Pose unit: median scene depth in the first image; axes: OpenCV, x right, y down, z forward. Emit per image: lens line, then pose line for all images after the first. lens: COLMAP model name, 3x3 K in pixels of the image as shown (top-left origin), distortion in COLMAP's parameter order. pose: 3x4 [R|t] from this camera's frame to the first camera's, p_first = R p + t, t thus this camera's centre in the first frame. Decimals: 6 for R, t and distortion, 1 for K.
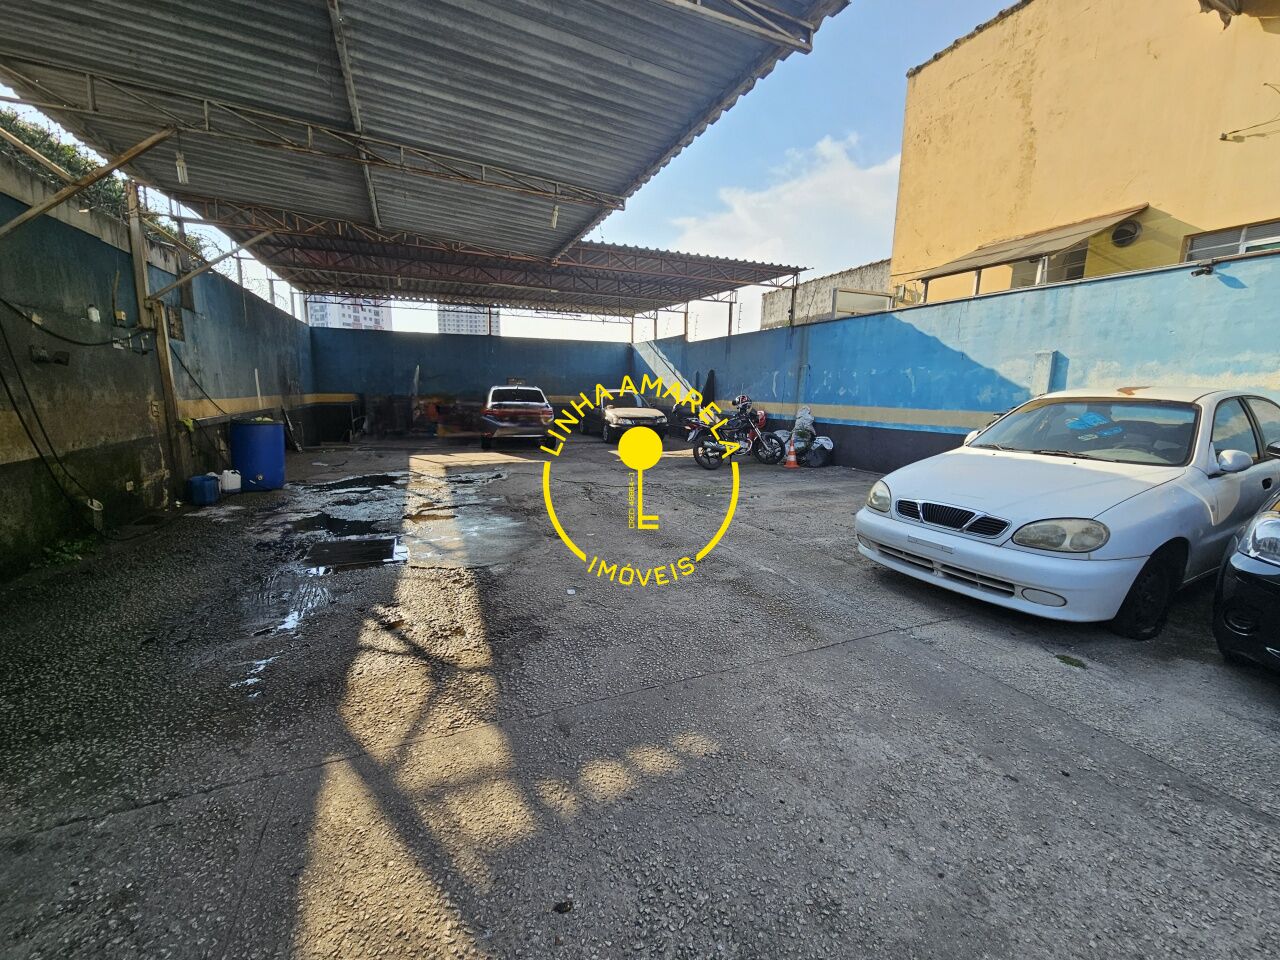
lens RADIAL K [[520.6, 0, 648.8], [0, 520.6, 476.1], [0, 0, 1]] dist [-0.000731, -0.000212]
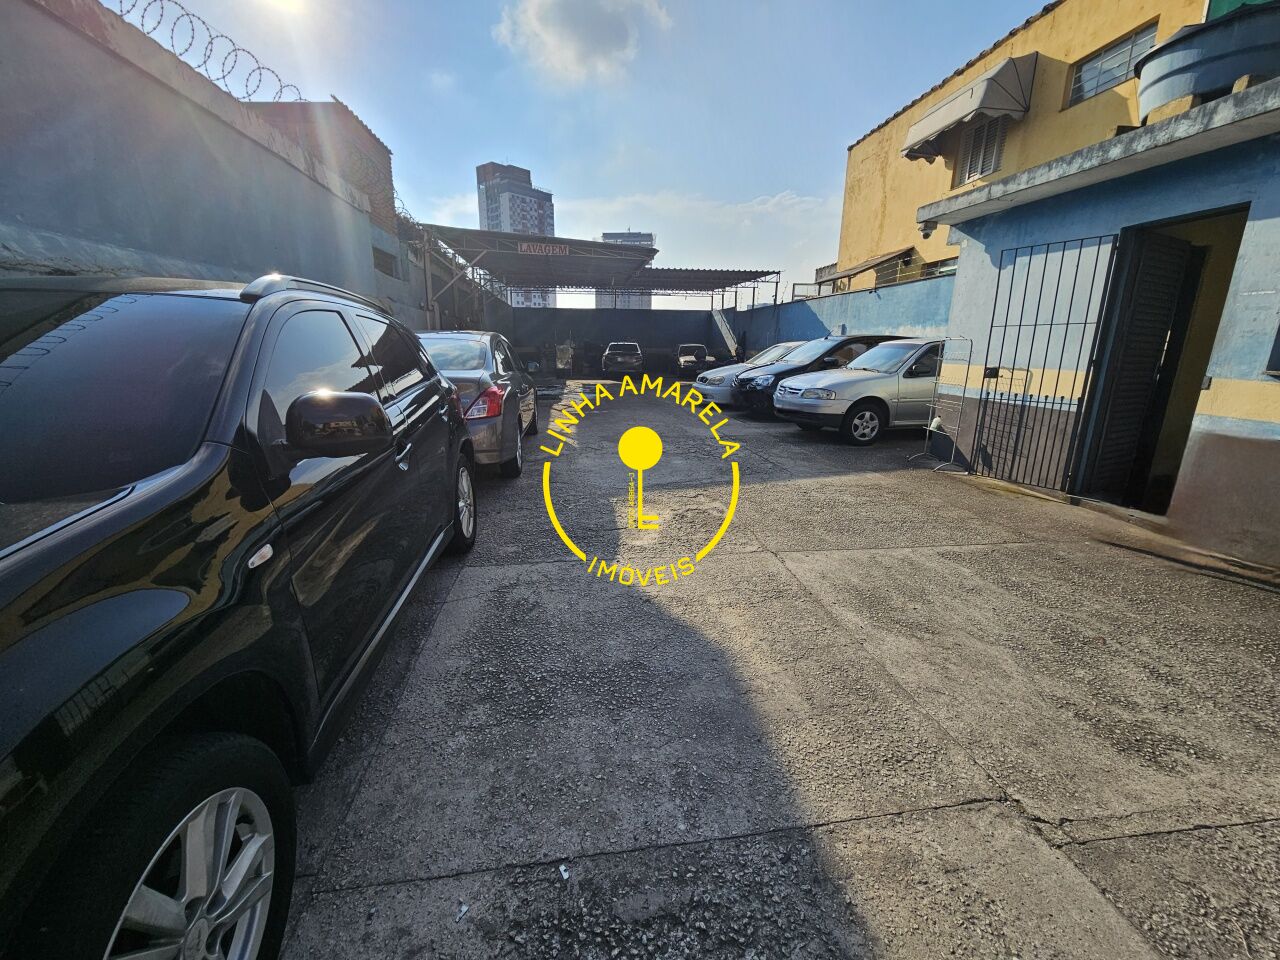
lens RADIAL K [[520.6, 0, 639.1], [0, 520.6, 474.4], [0, 0, 1]] dist [-0.000731, -0.000212]
pose [[0.955701, 0.061455, -0.287853, 0.381717], [-0.037273, 0.995356, 0.088755, 0.131014], [0.291970, -0.074094, 0.953553, -0.807892]]
